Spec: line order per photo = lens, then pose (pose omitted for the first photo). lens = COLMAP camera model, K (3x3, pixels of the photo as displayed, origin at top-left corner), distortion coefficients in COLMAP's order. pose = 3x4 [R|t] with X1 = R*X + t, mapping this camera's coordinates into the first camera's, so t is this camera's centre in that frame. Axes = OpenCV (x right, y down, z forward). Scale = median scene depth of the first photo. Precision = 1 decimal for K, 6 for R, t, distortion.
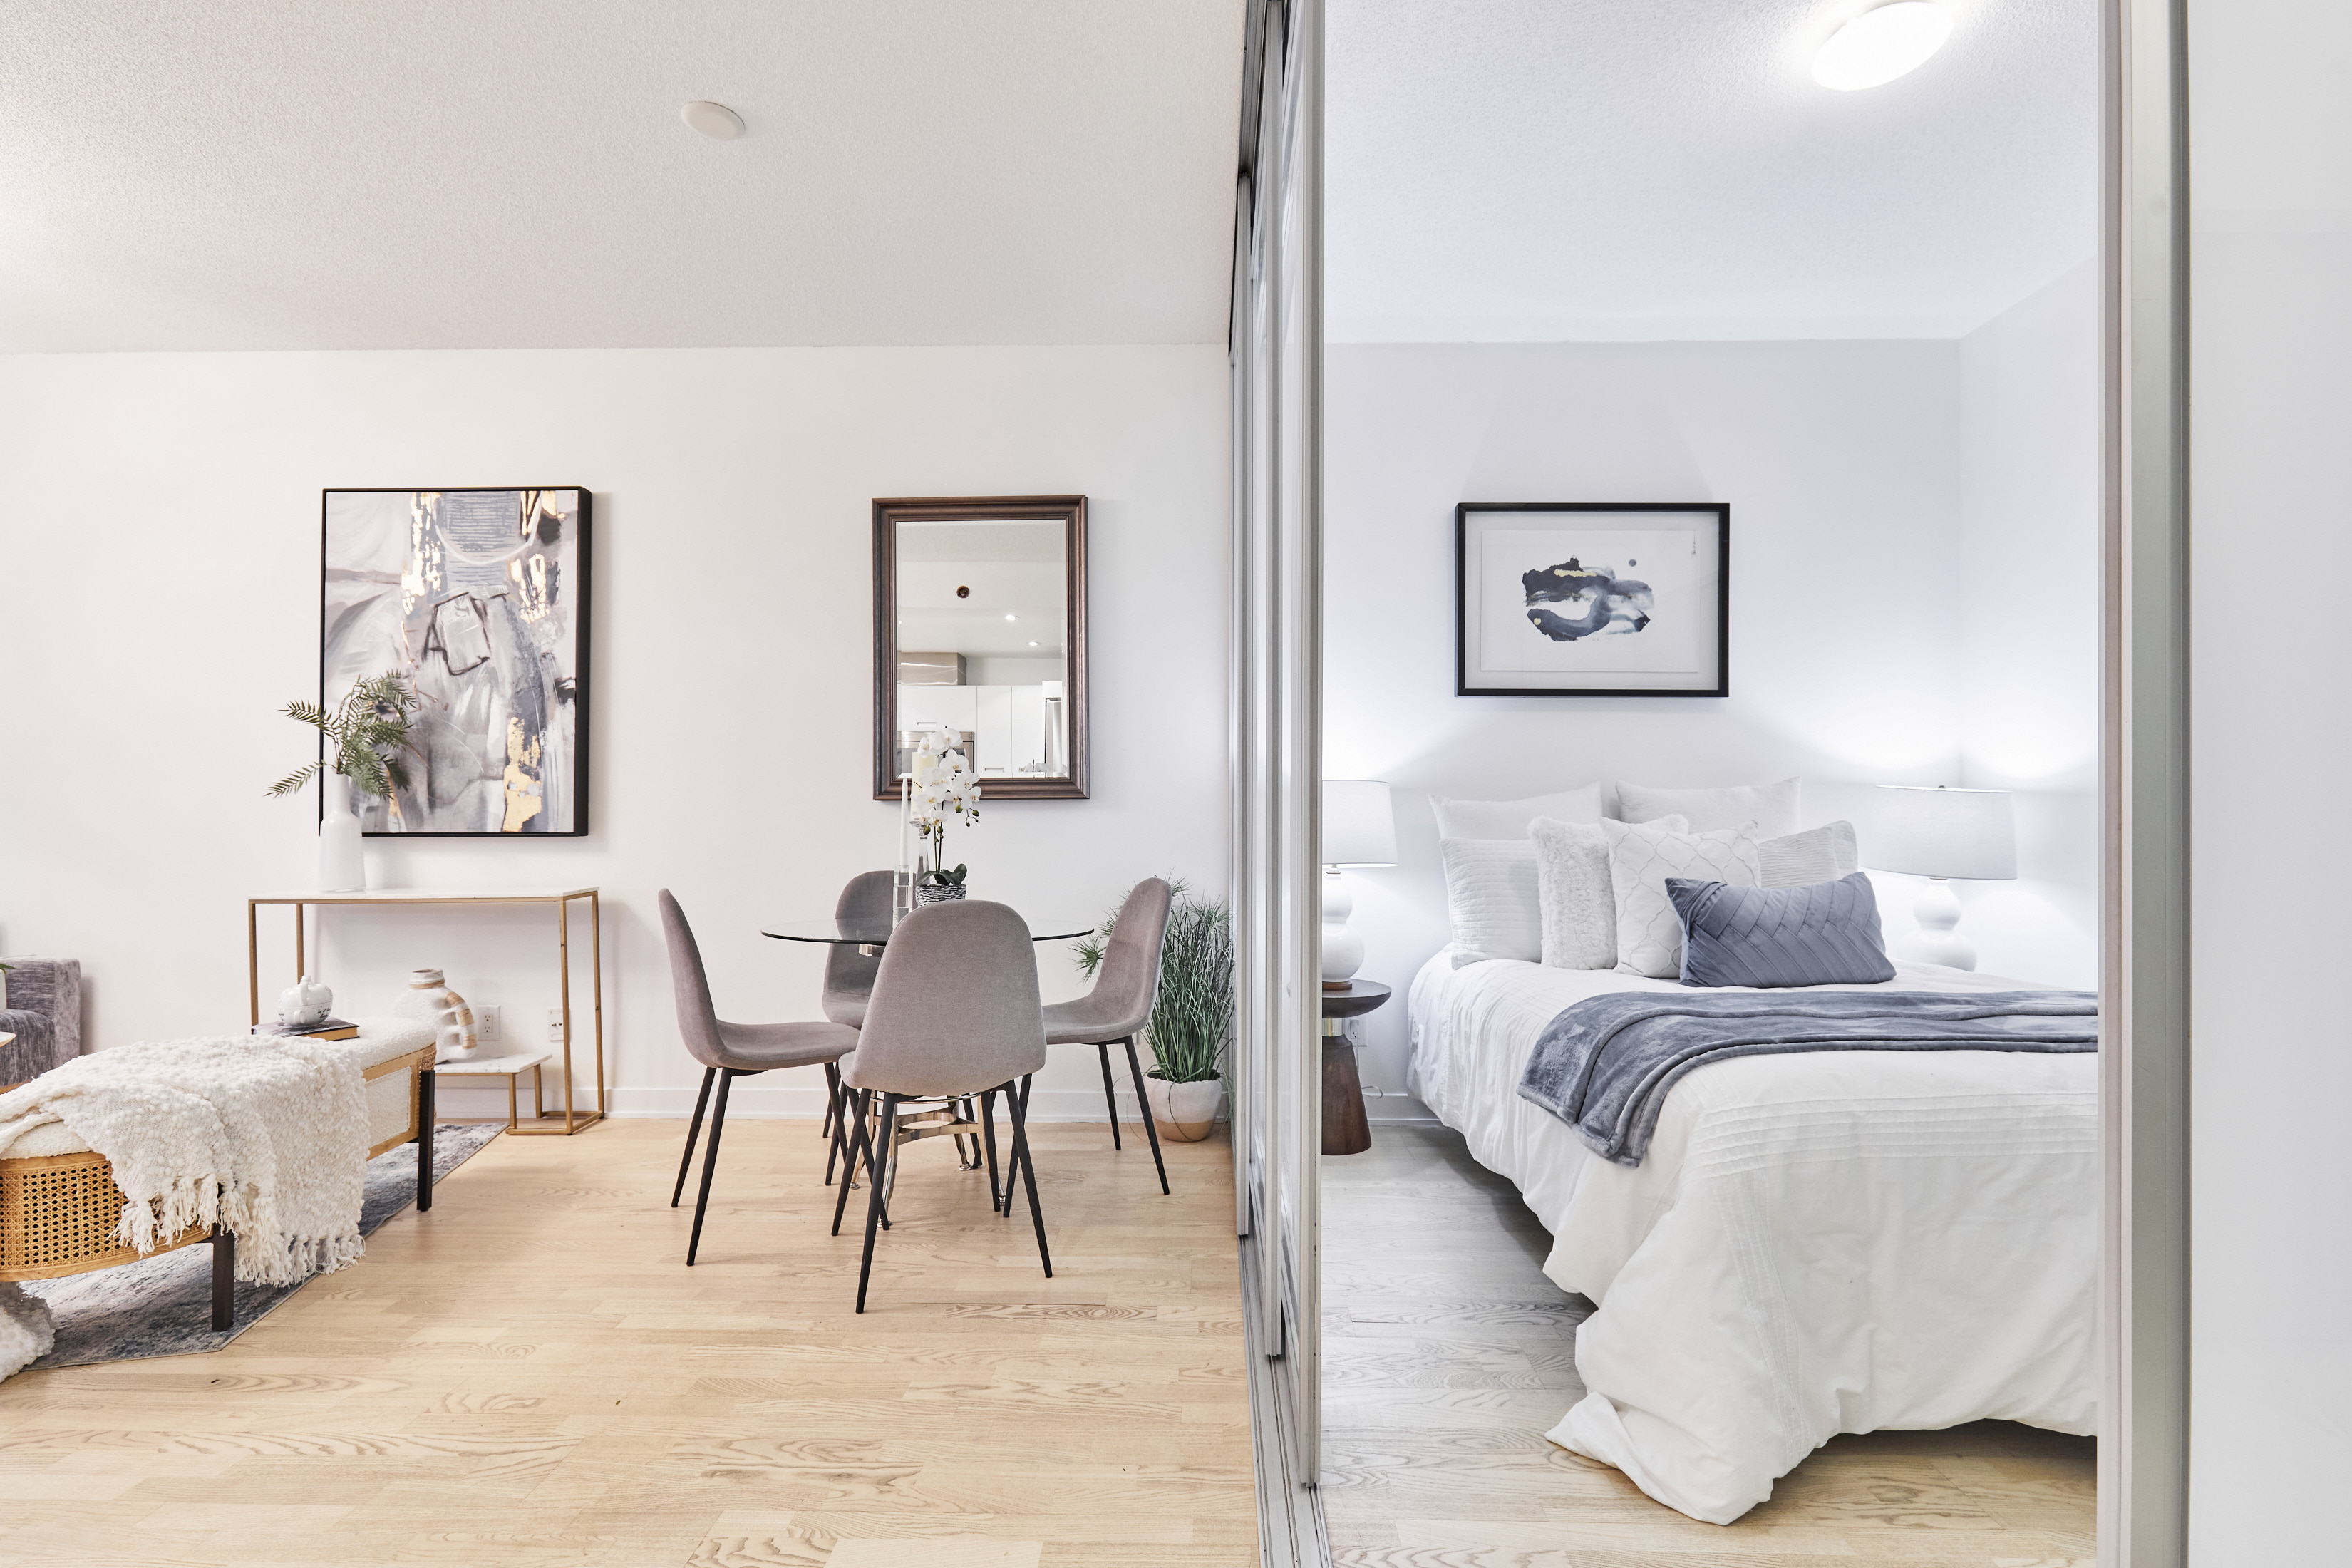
lens RADIAL K [[1069.9, 0, 1183.3], [0, 1069.9, 798.7], [0, 0, 1]] dist [0.000335, -0.000175]
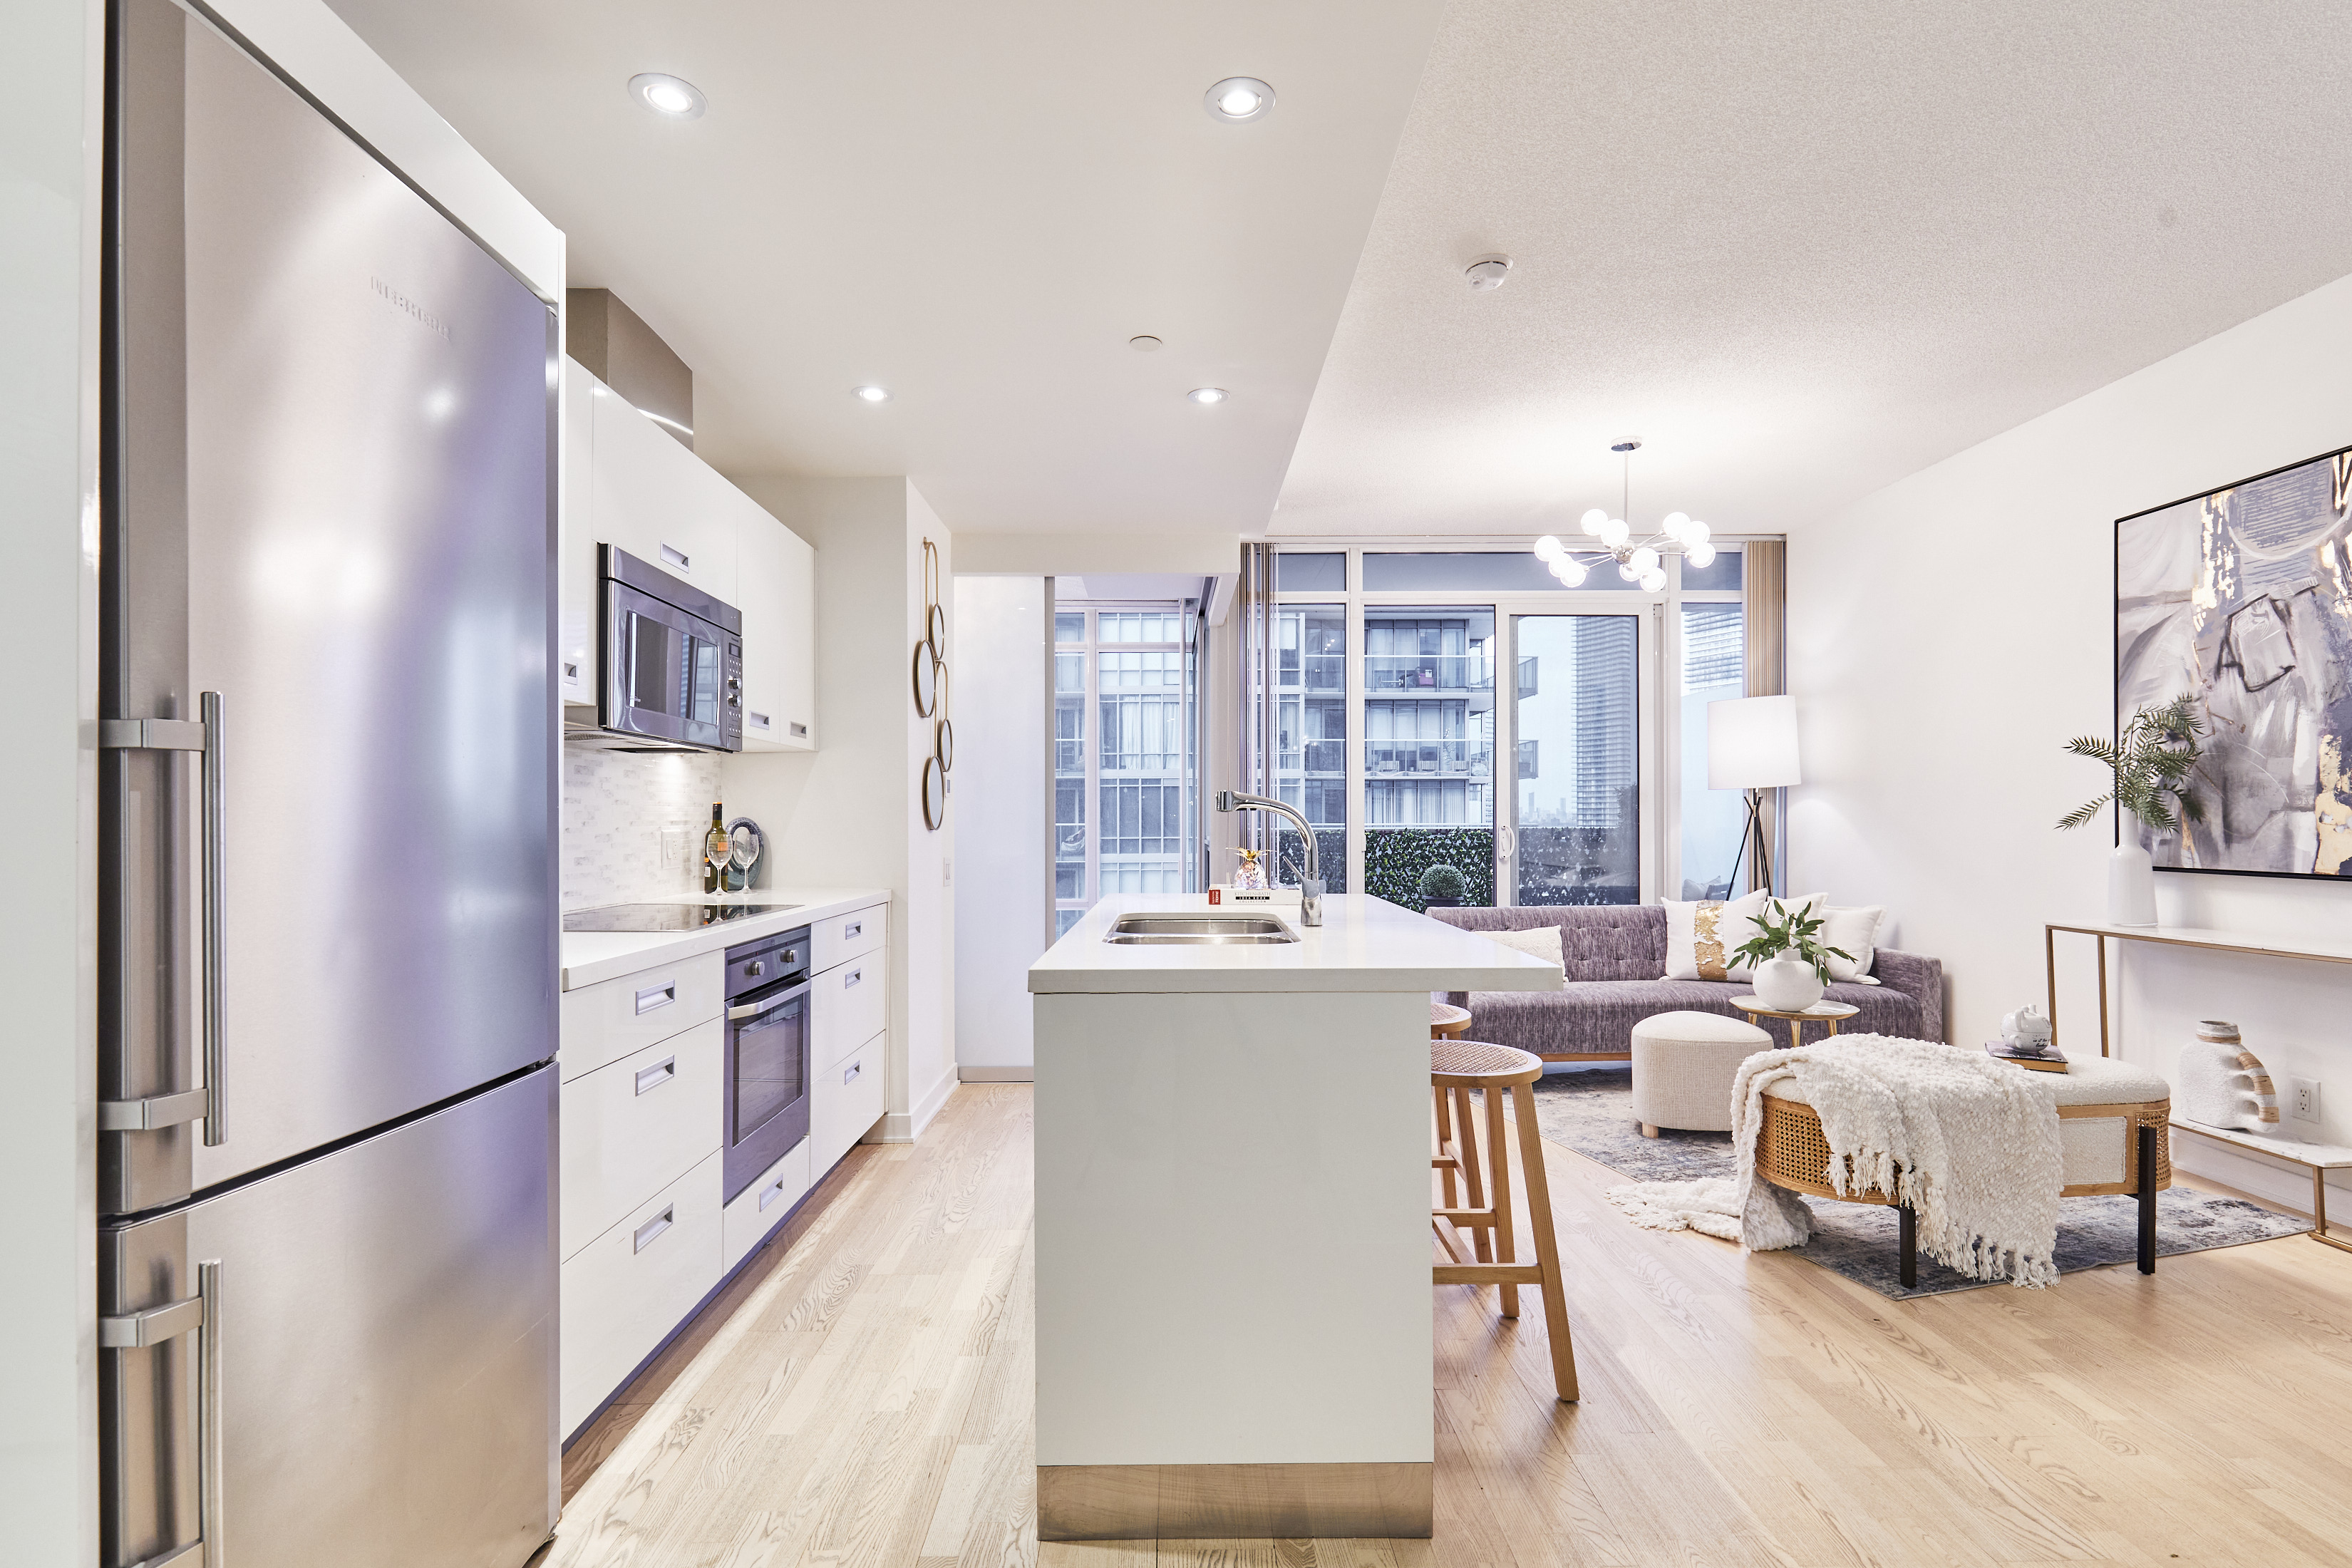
lens RADIAL K [[1075.3, 0, 1183.9], [0, 1075.3, 811.4], [0, 0, 1]] dist [0.000842, 0.000965]
pose [[0.040811, -0.005769, -0.999150, 0.168685], [0.013146, 0.999900, -0.005236, -0.024788], [0.999080, -0.012922, 0.040883, 0.089917]]
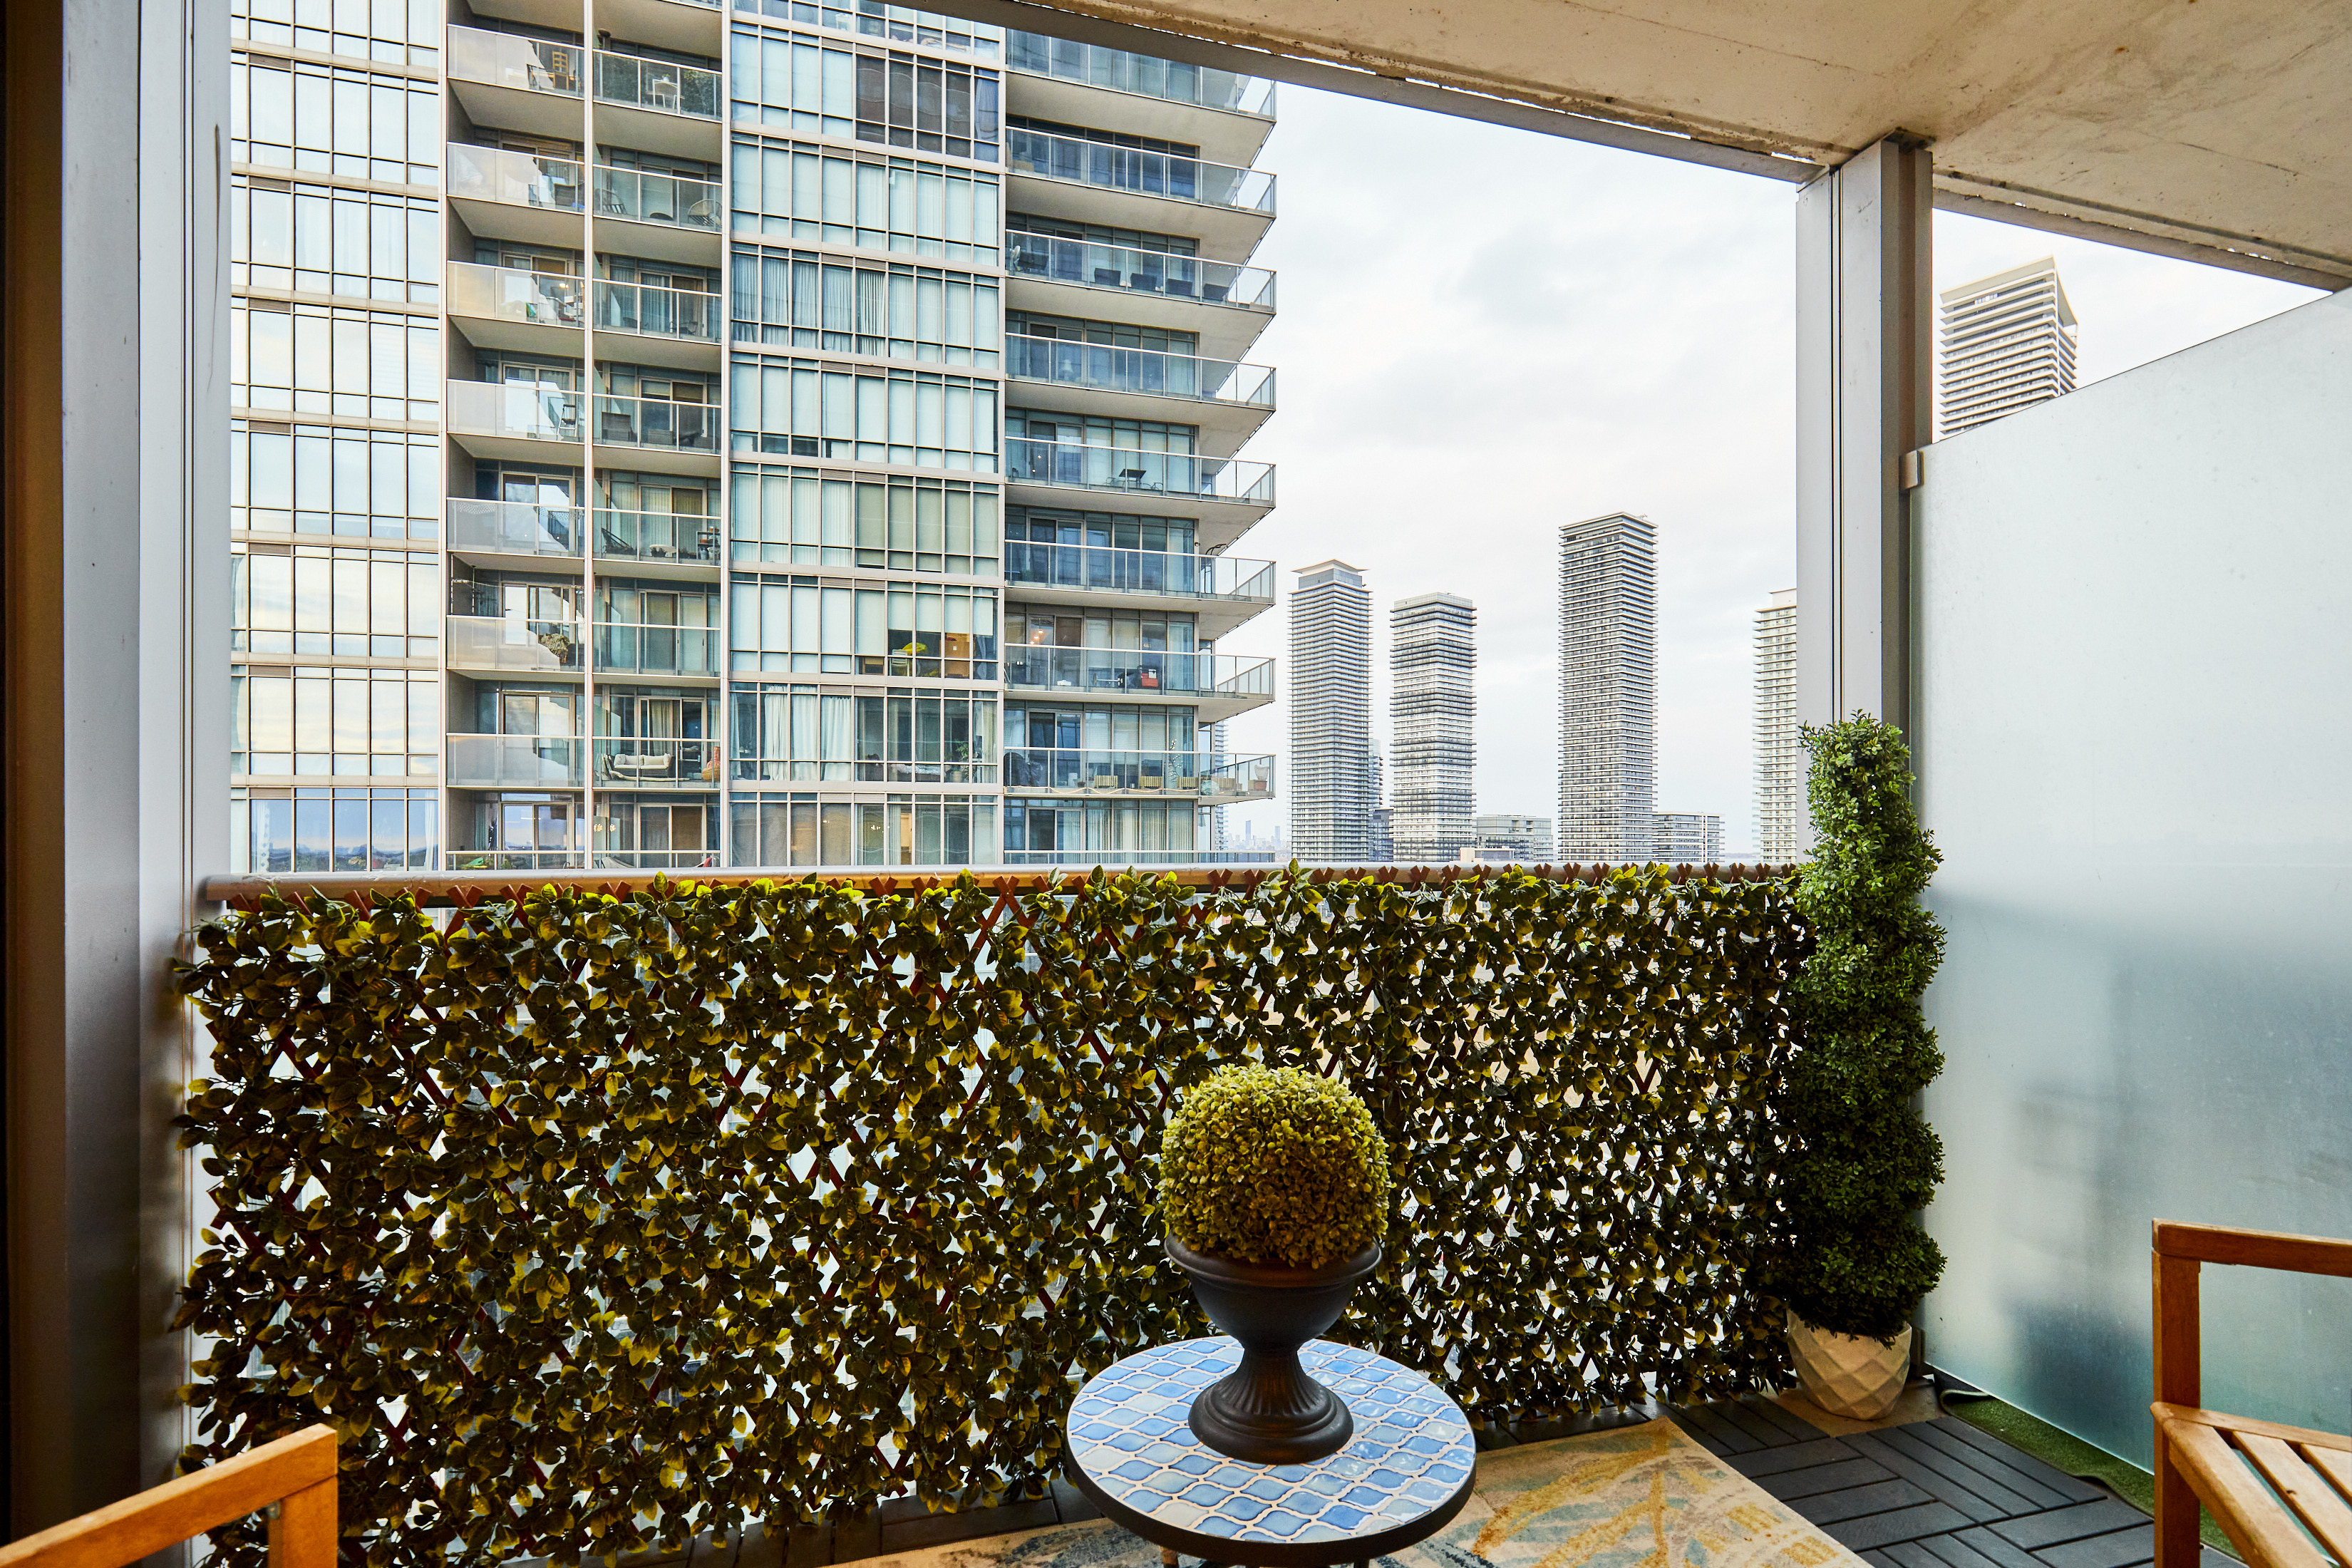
lens RADIAL K [[1105.6, 0, 1184.9], [0, 1105.6, 844.8], [0, 0, 1]] dist [0.000757, 0.000050]
pose [[0.291762, 0.000526, -0.956491, -1.424553], [0.012257, 0.999916, 0.004289, -0.010699], [0.956412, -0.012975, 0.291731, 0.503299]]
